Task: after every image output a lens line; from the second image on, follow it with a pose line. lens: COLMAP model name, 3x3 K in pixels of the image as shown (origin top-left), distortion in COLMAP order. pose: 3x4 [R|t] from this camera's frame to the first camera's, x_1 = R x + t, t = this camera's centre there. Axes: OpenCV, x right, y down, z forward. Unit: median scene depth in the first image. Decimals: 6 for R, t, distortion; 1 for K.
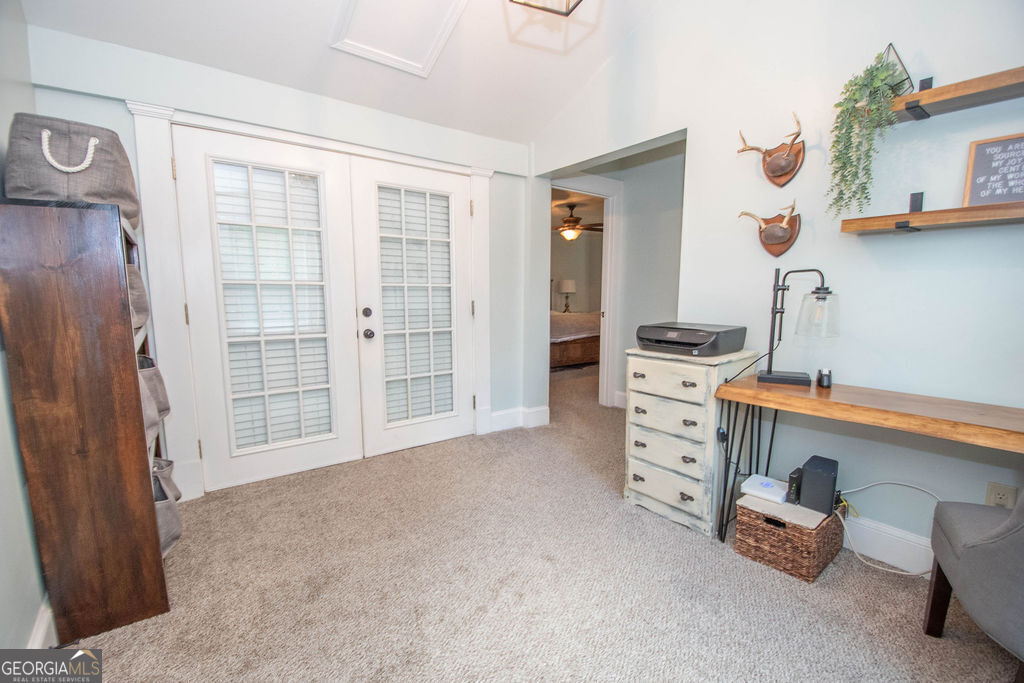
lens RADIAL K [[449.9, 0, 516.6], [0, 449.9, 344.0], [0, 0, 1]] dist [-0.004443, -0.007408]
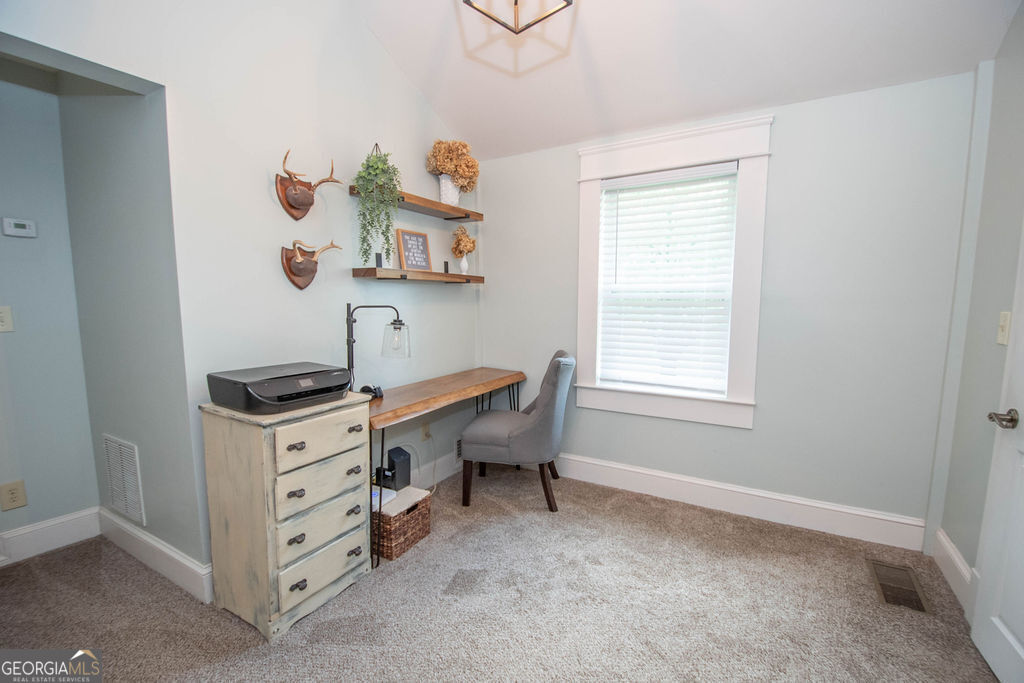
lens RADIAL K [[449.9, 0, 511.5], [0, 449.9, 350.6], [0, 0, 1]] dist [-0.004443, -0.007408]
pose [[-0.378139, -0.099606, 0.920375, -0.609488], [0.107768, 0.982699, 0.150628, -0.184499], [-0.919455, 0.156145, -0.360862, 1.091915]]
